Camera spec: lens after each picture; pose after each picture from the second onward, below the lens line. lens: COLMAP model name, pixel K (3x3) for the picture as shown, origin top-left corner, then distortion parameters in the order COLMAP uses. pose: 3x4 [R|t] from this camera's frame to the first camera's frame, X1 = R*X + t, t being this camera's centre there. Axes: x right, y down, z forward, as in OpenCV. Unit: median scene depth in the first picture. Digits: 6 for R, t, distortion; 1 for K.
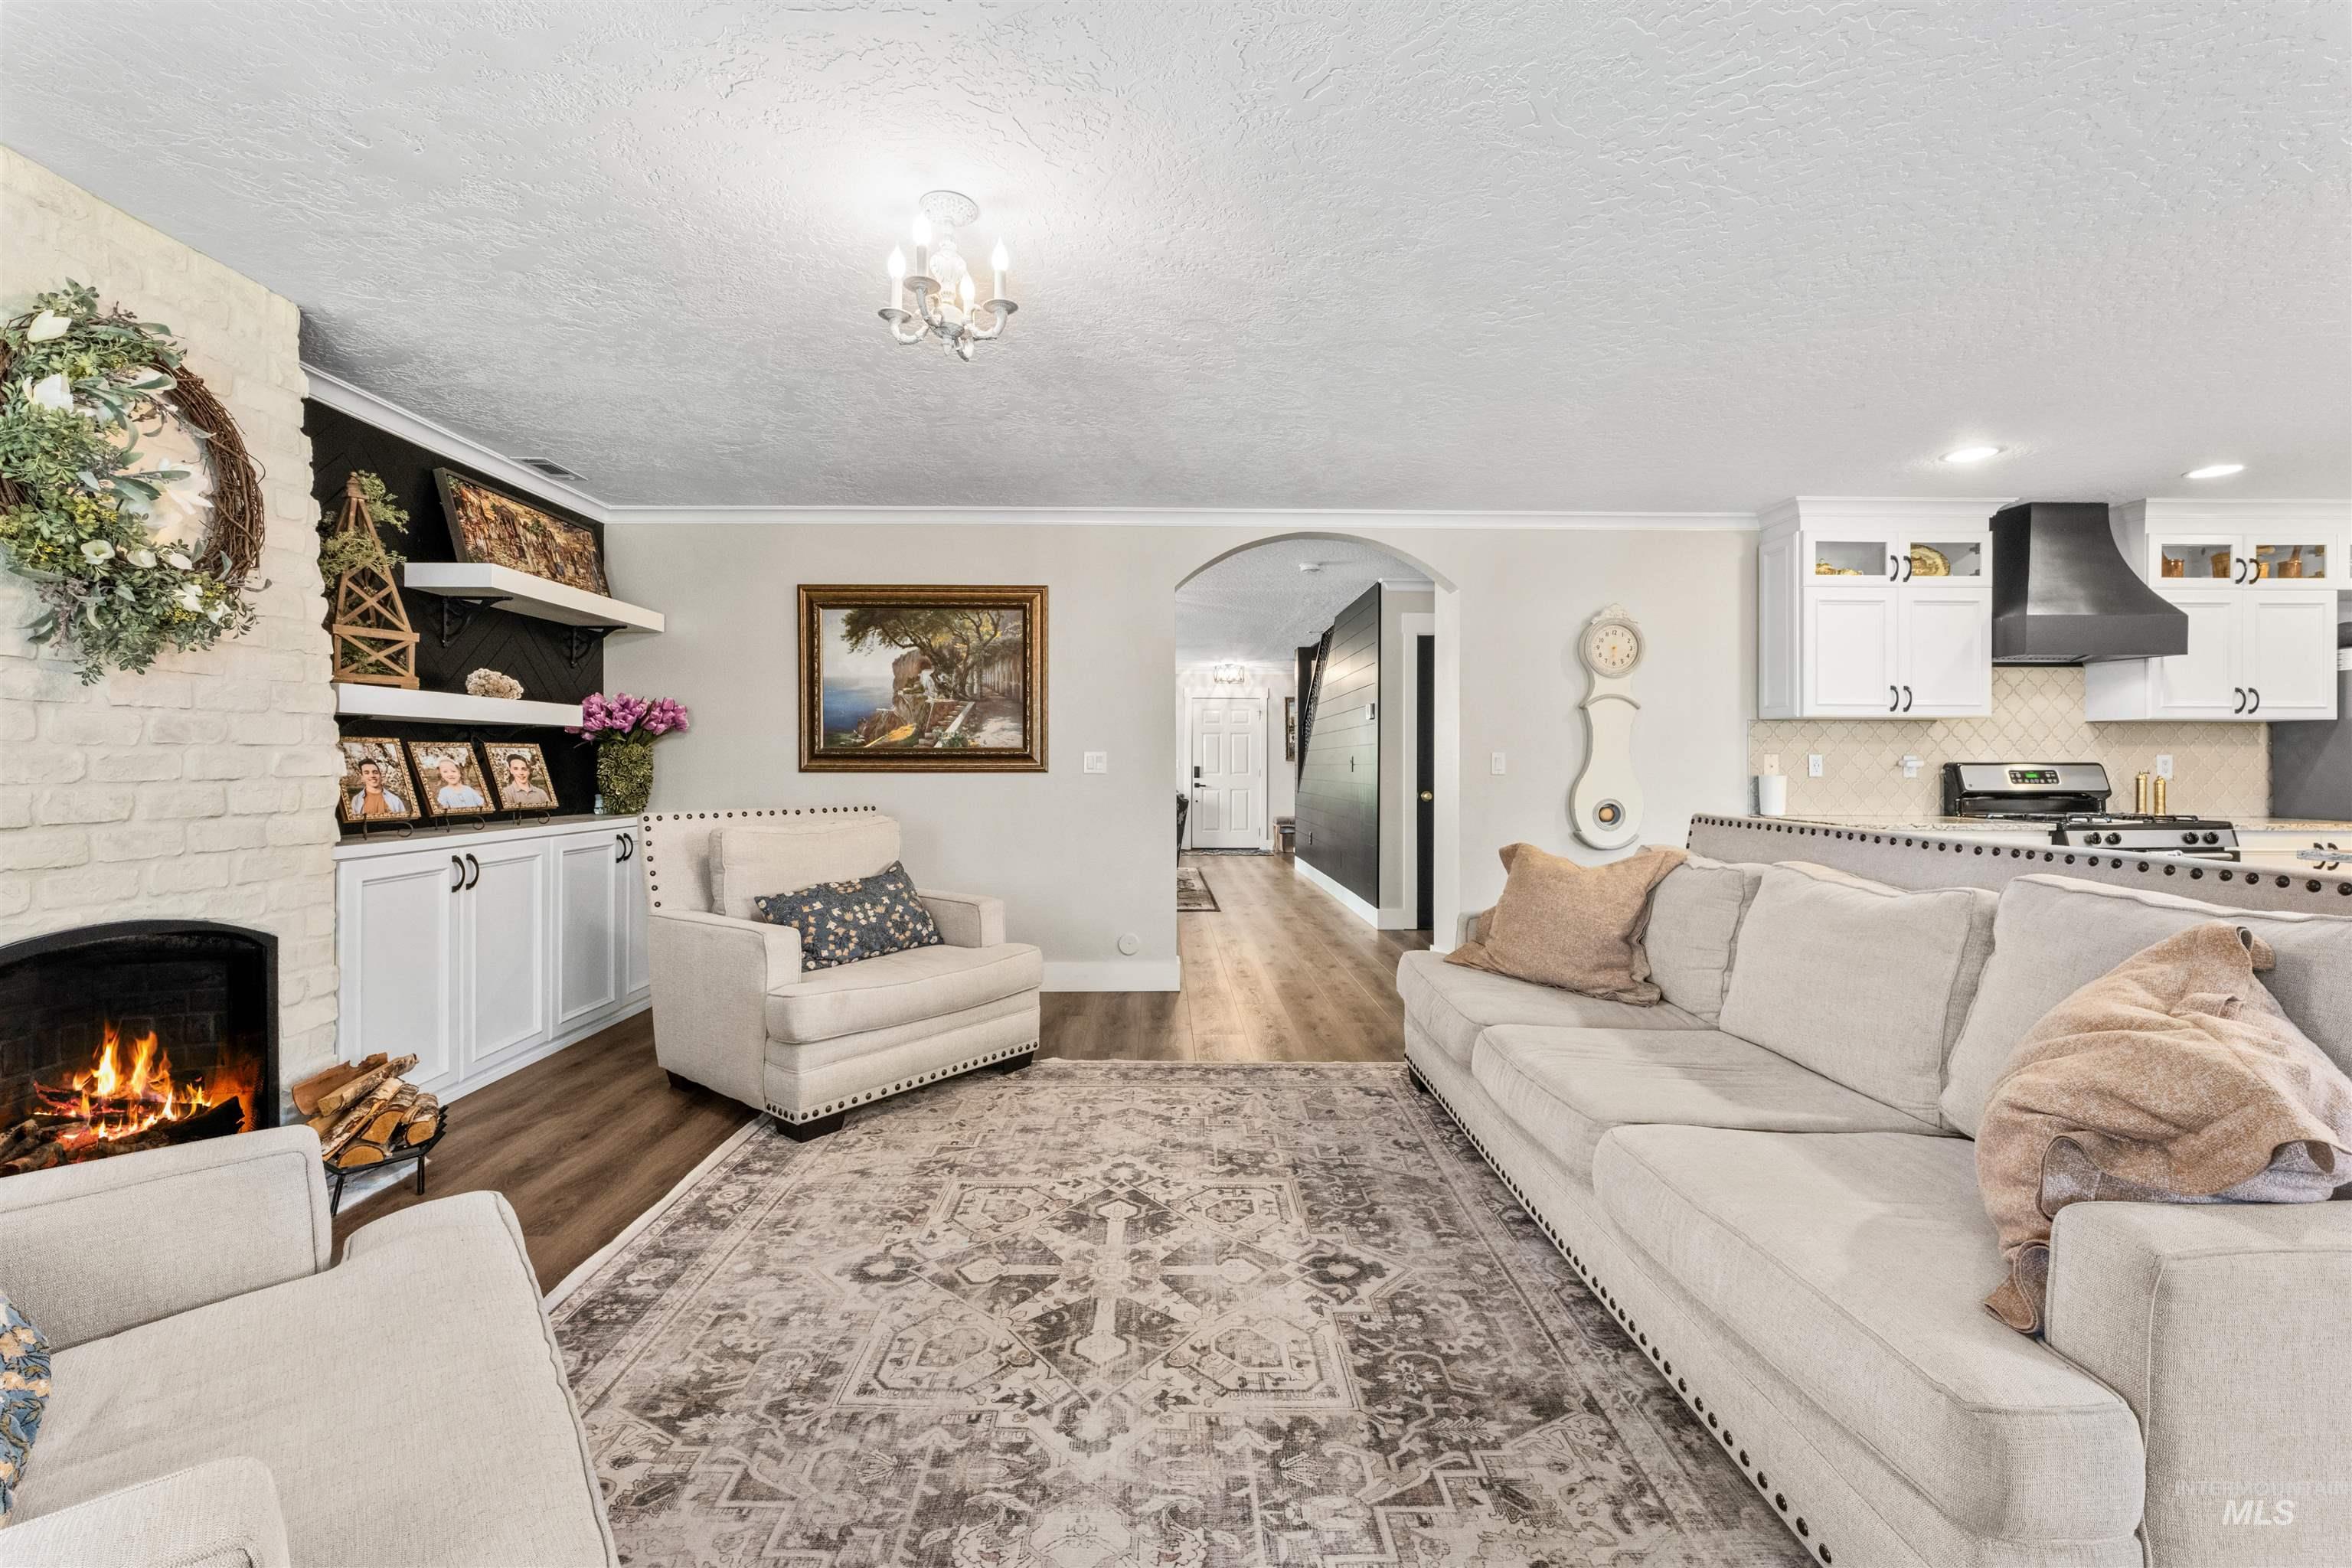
lens RADIAL K [[895.1, 0, 1207.0], [0, 895.1, 757.4], [0, 0, 1]] dist [0.002129, 0.000108]
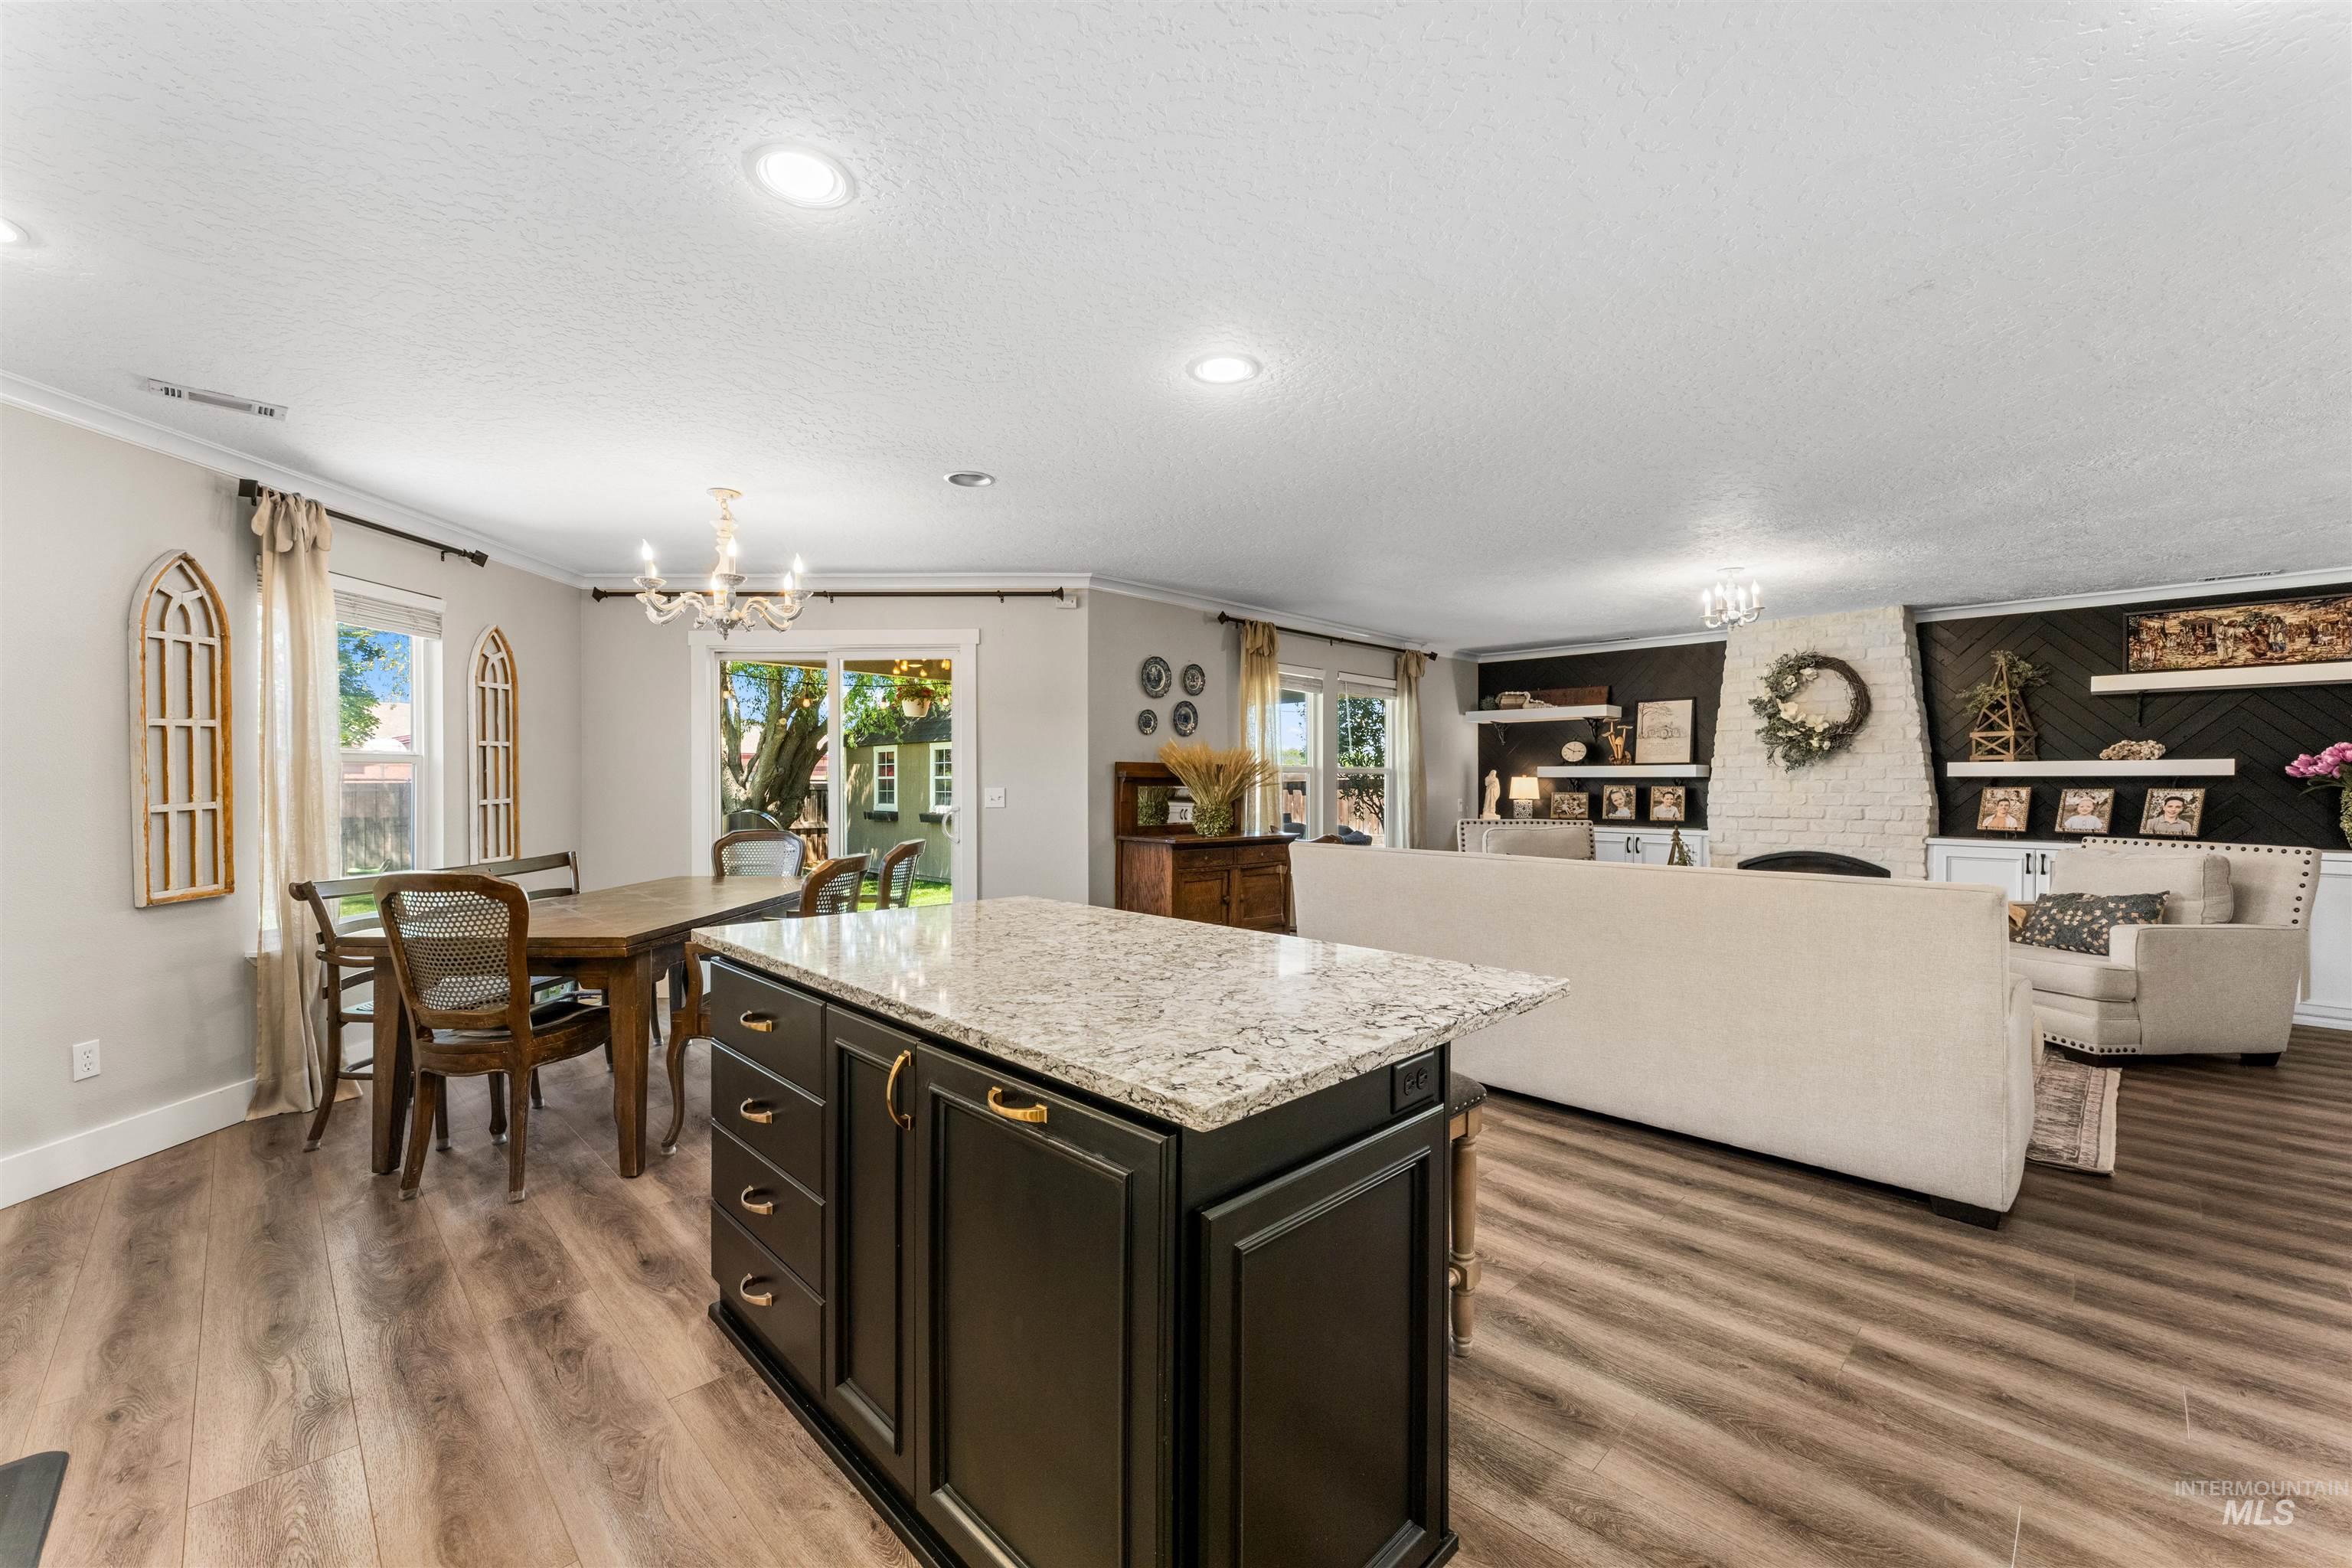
lens RADIAL K [[946.5, 0, 1166.1], [0, 946.5, 788.2], [0, 0, 1]] dist [-0.002480, -0.000448]
pose [[-0.720525, 0.001127, -0.693428, 1.543104], [-0.001113, 0.999996, 0.002781, -0.020744], [0.693428, 0.002775, -0.720520, 1.058519]]
